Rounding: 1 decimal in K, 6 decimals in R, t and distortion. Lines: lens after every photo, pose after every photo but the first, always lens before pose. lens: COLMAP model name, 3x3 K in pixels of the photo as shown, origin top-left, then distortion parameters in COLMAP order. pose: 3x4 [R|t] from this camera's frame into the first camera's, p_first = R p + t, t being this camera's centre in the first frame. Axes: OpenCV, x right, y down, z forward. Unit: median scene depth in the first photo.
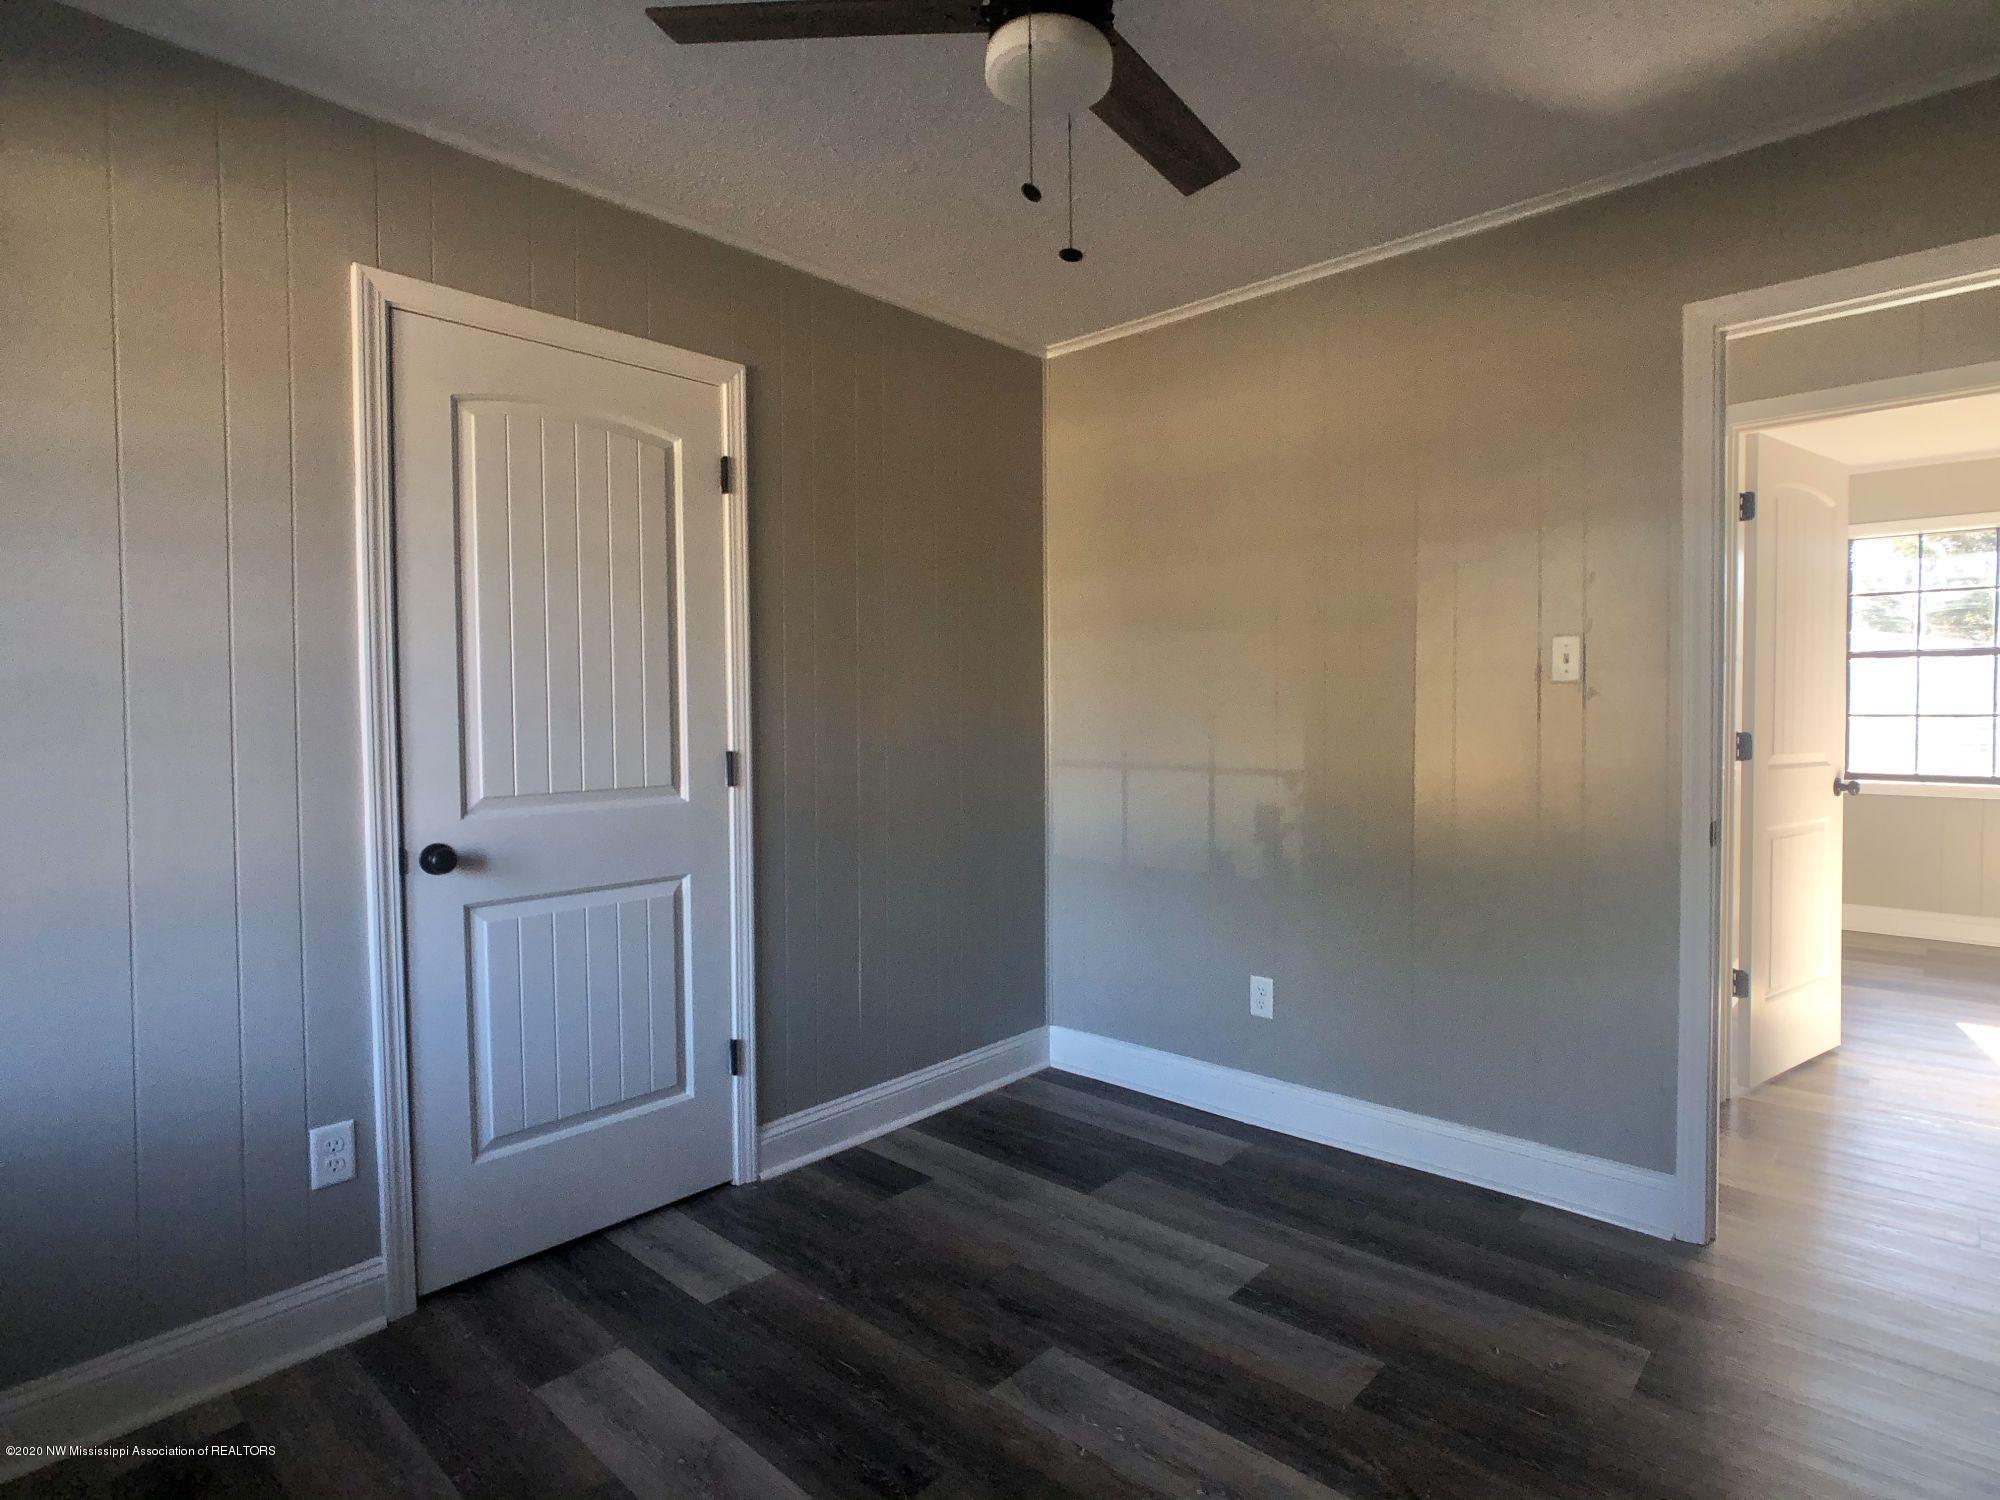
lens RADIAL K [[1069.8, 0, 1009.4], [0, 1069.8, 740.3], [0, 0, 1]] dist [-0.048058, 0.024156]
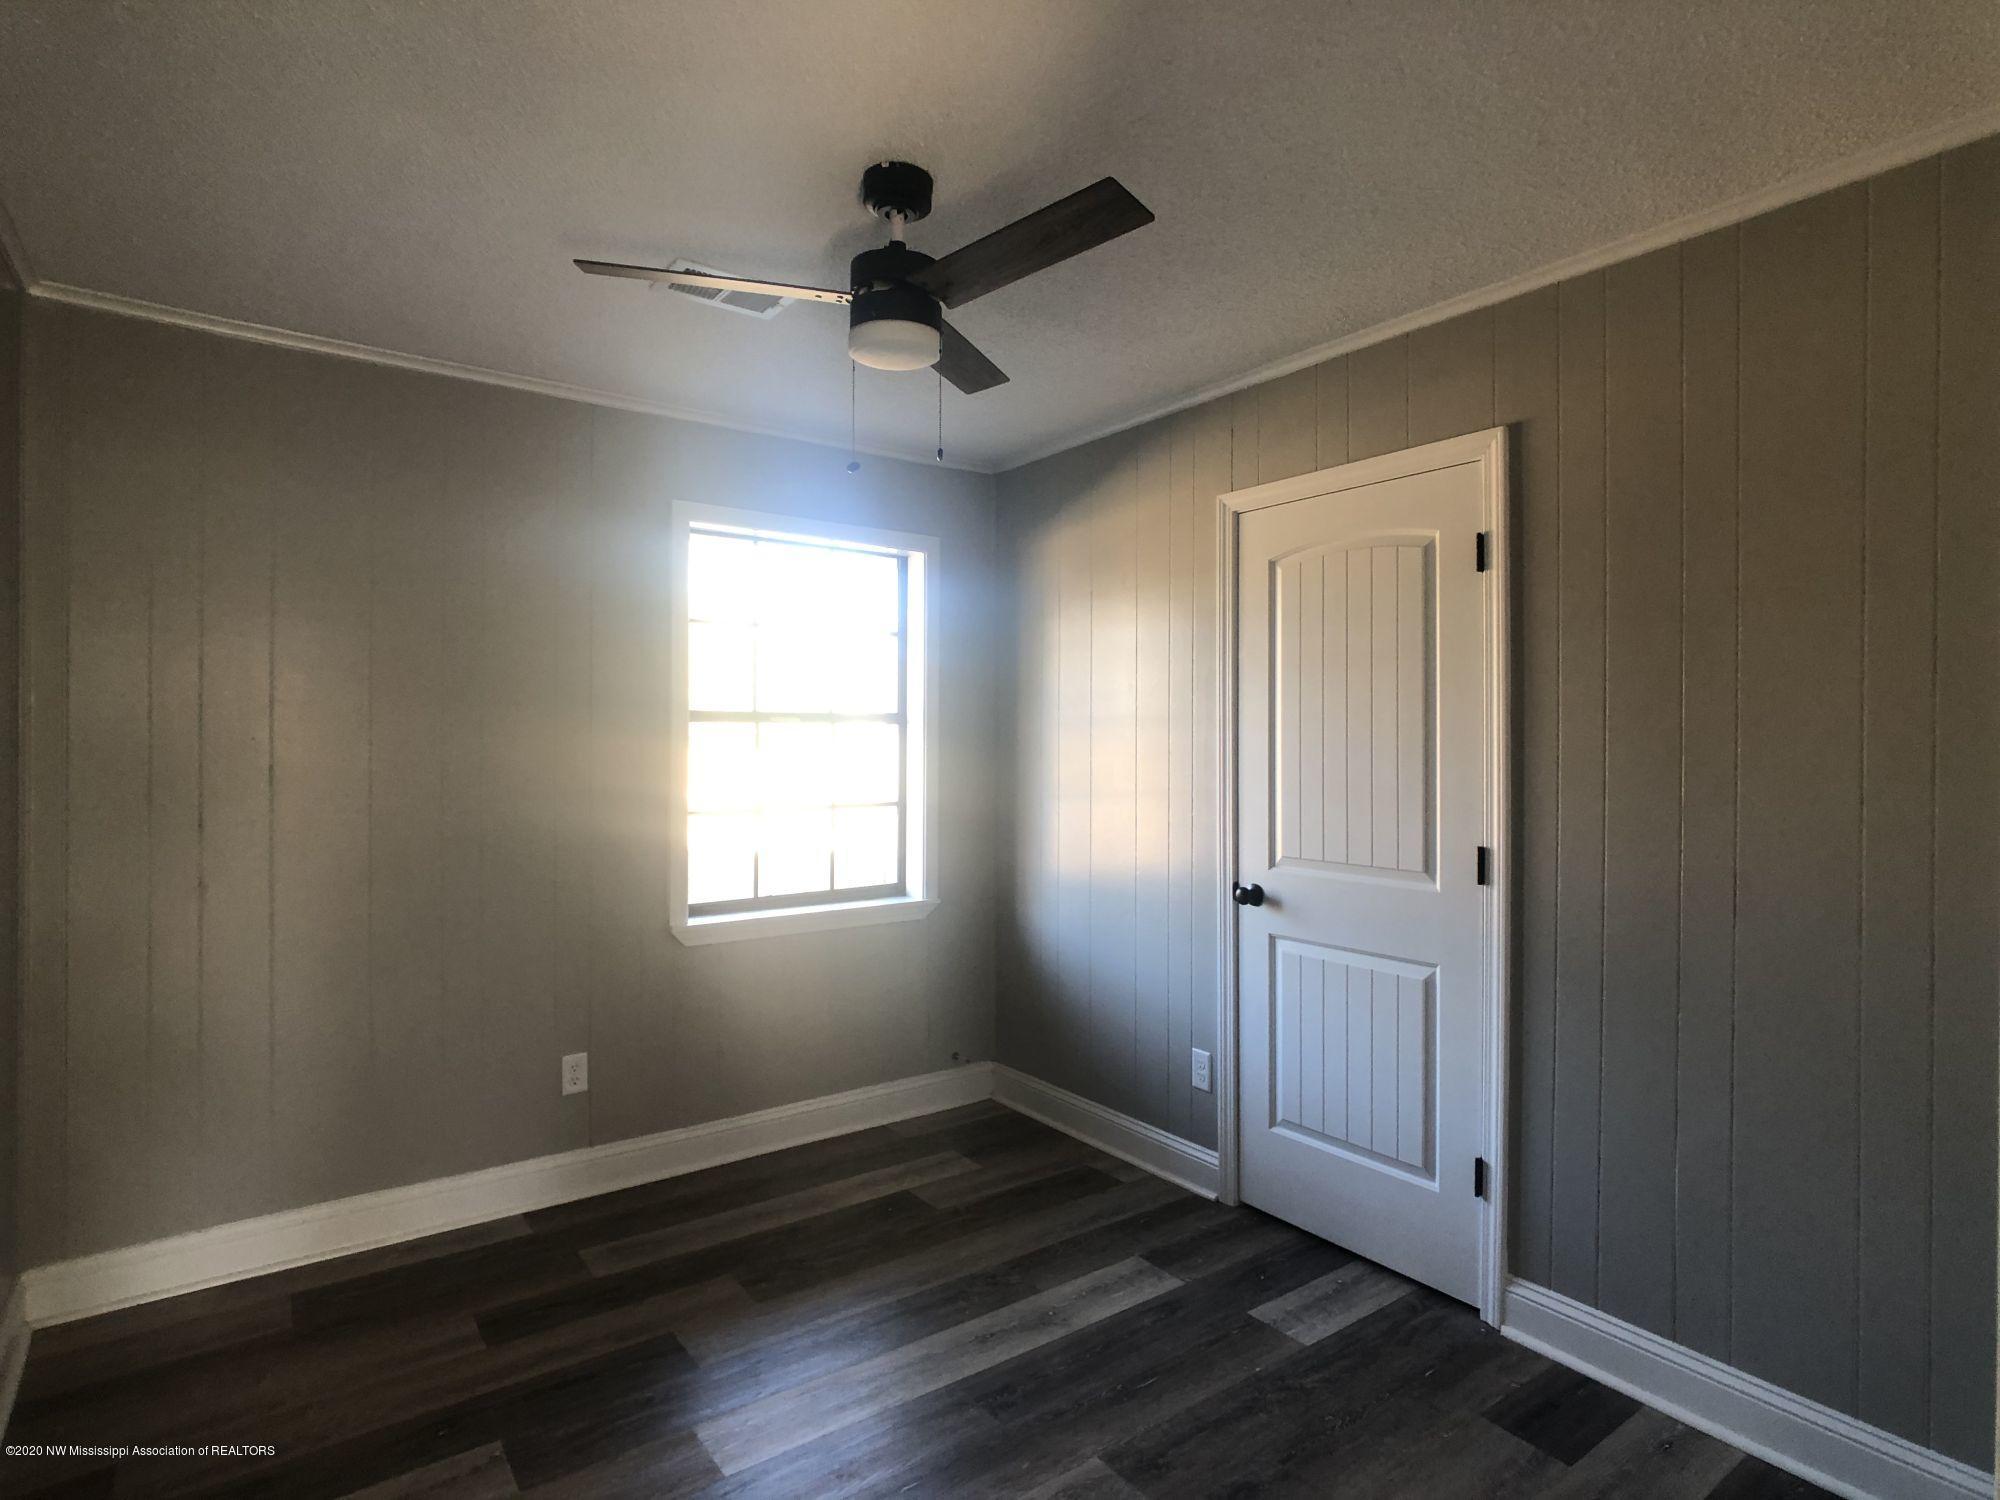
lens RADIAL K [[1069.8, 0, 1009.4], [0, 1069.8, 740.3], [0, 0, 1]] dist [-0.048058, 0.024156]
pose [[-0.199347, 0.004963, -0.979916, 0.820389], [-0.038136, 0.999190, 0.012819, -0.088720], [0.979187, 0.039926, -0.198996, 0.873542]]
